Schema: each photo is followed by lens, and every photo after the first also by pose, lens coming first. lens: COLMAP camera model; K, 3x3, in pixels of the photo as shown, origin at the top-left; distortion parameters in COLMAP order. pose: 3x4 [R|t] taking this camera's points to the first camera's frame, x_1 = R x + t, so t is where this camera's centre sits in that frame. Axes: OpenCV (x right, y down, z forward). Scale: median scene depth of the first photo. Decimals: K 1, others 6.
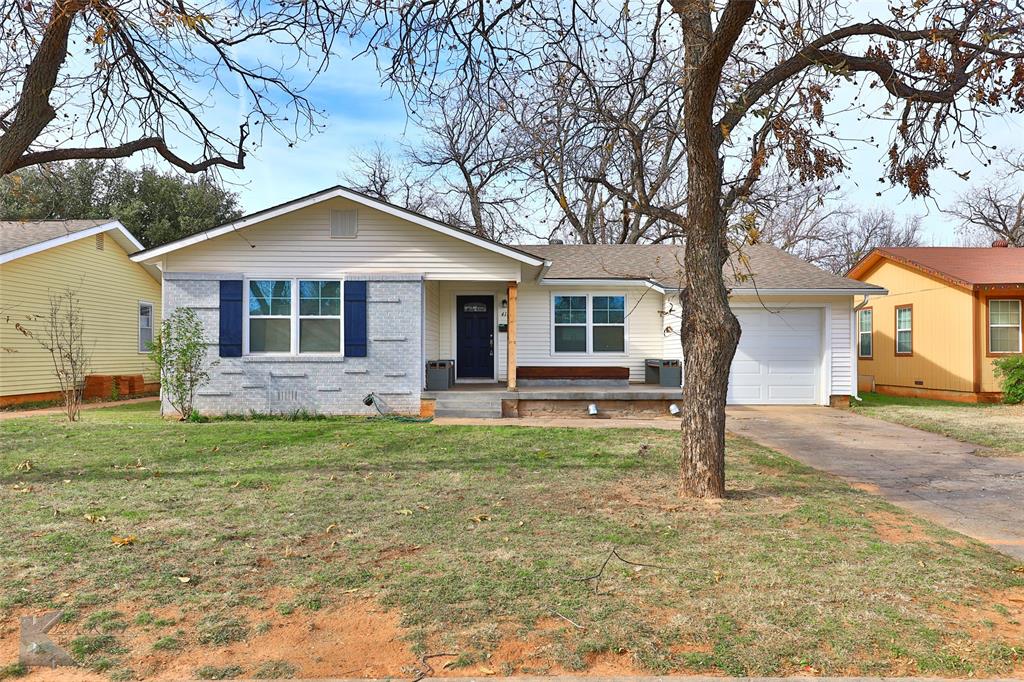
lens RADIAL K [[763.1, 0, 527.0], [0, 763.1, 340.6], [0, 0, 1]] dist [0.012042, 0.004120]
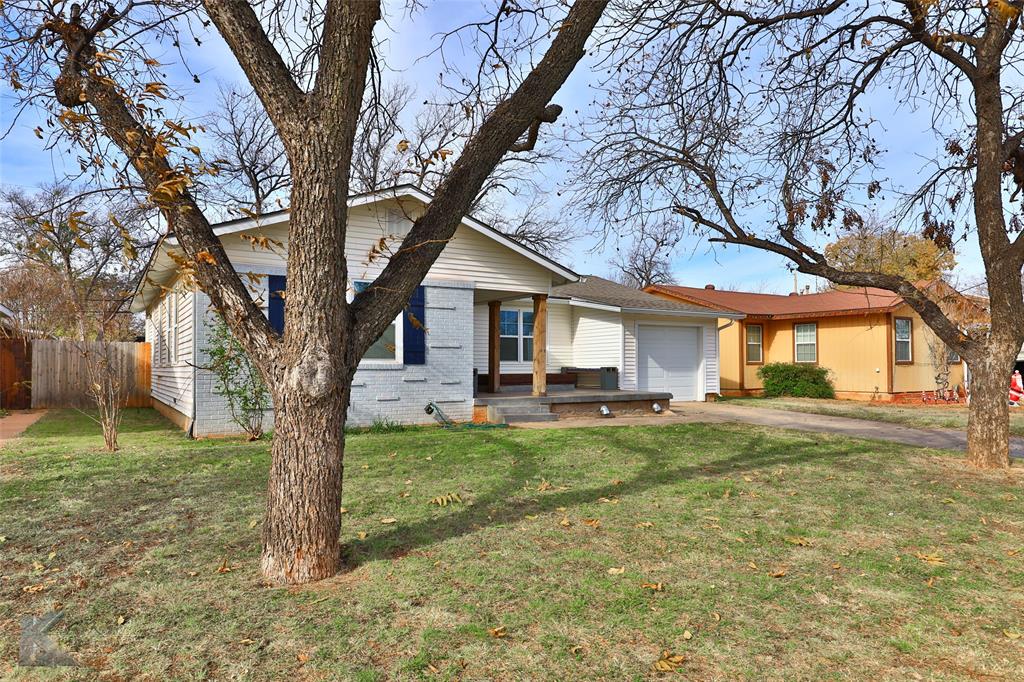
lens RADIAL K [[643.9, 0, 512.0], [0, 643.9, 341.0], [0, 0, 1]] dist [0.000275, -0.000747]
pose [[0.865696, 0.016602, 0.500294, -0.514055], [-0.005384, 0.999701, -0.023859, 0.010571], [-0.500540, 0.017960, 0.865527, 0.233469]]
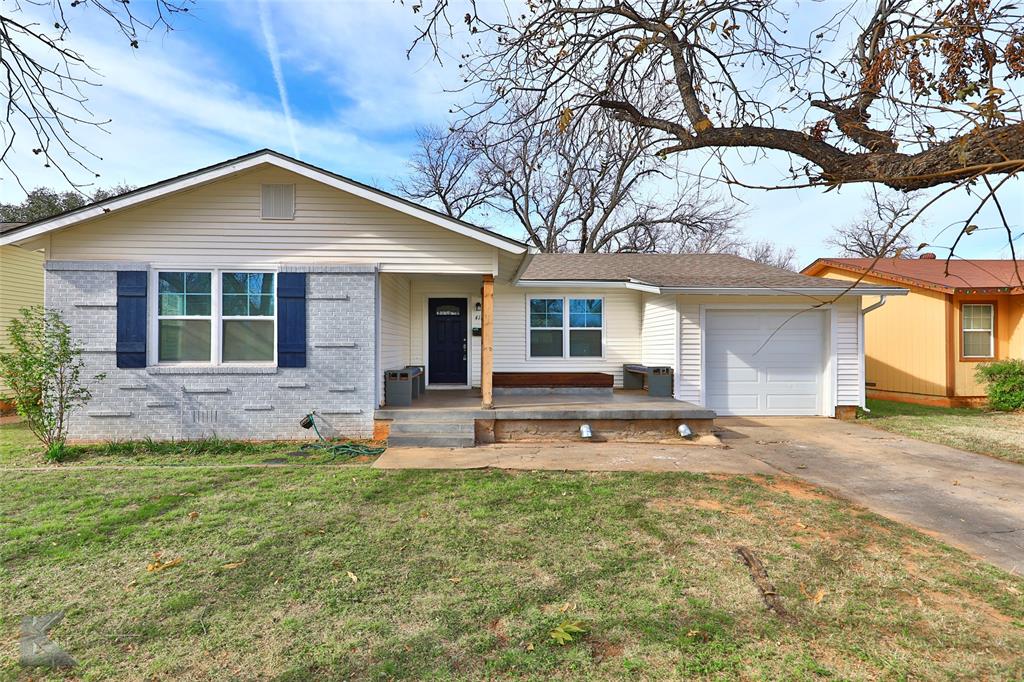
lens RADIAL K [[504.7, 0, 501.2], [0, 504.7, 340.7], [0, 0, 1]] dist [0.014849, -0.001206]
pose [[0.999893, 0.000508, 0.014602, -0.012488], [-0.000502, 1.000000, -0.000415, -0.006491], [-0.014603, 0.000407, 0.999893, 0.457437]]
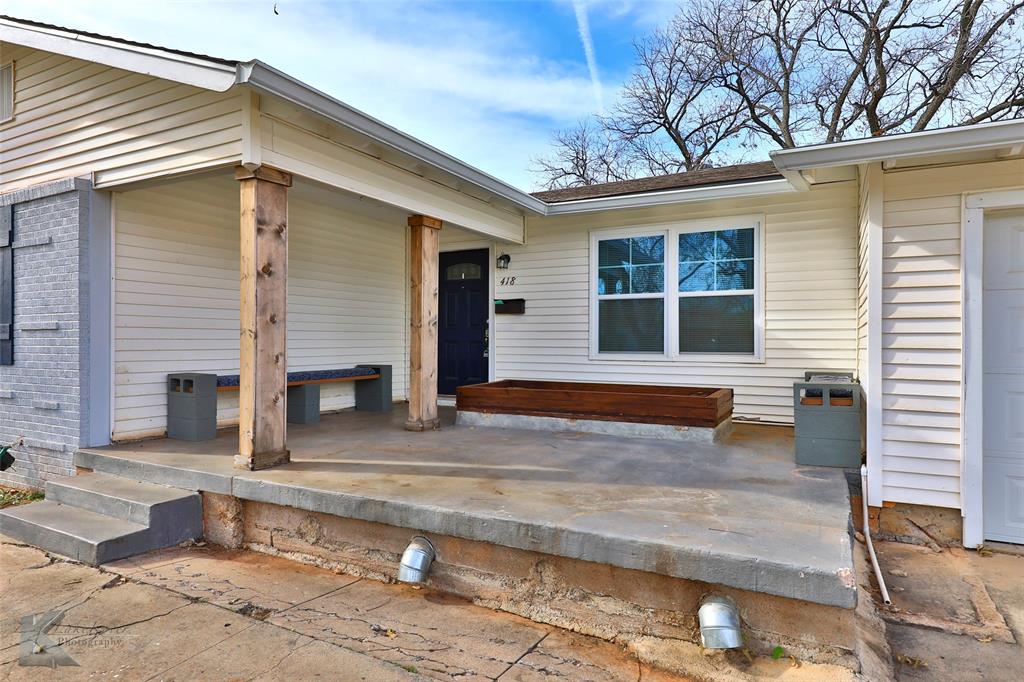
lens RADIAL K [[592.6, 0, 528.6], [0, 592.6, 341.6], [0, 0, 1]] dist [0.004499, -0.000080]
pose [[0.872125, -0.001430, -0.489282, 0.228991], [0.002489, 0.999996, 0.001514, 0.008427], [0.489278, -0.002538, 0.872124, 0.826182]]
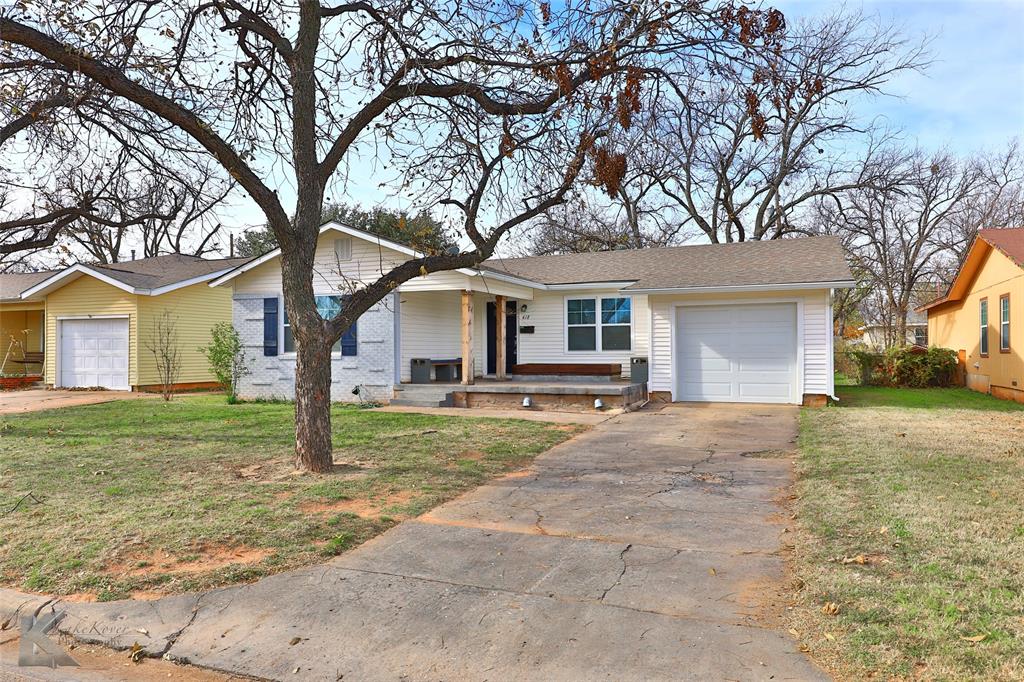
lens RADIAL K [[708.6, 0, 535.8], [0, 708.6, 342.0], [0, 0, 1]] dist [0.003492, 0.002077]
pose [[0.915840, -0.011290, -0.401385, 0.511118], [0.011824, 0.999929, -0.001146, 0.003926], [0.401370, -0.003697, 0.915909, 0.060468]]
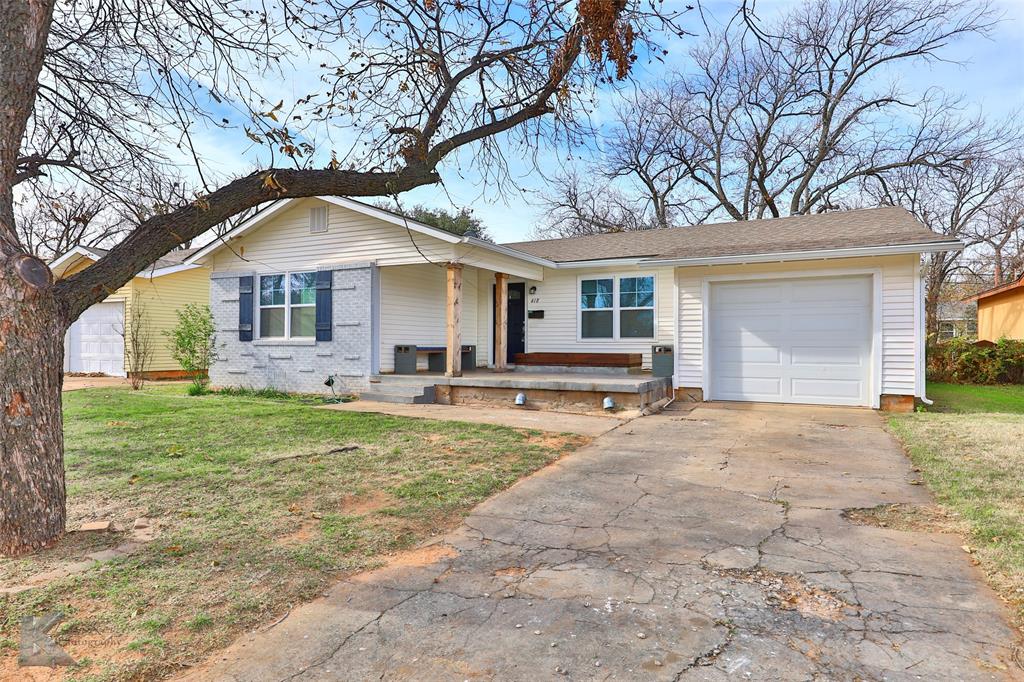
lens RADIAL K [[592.6, 0, 528.6], [0, 592.6, 341.6], [0, 0, 1]] dist [0.004499, -0.000080]
pose [[0.878253, -0.001461, -0.478195, 0.425902], [0.005336, 0.999963, 0.006744, 0.017856], [0.478167, -0.008474, 0.878228, 0.392426]]
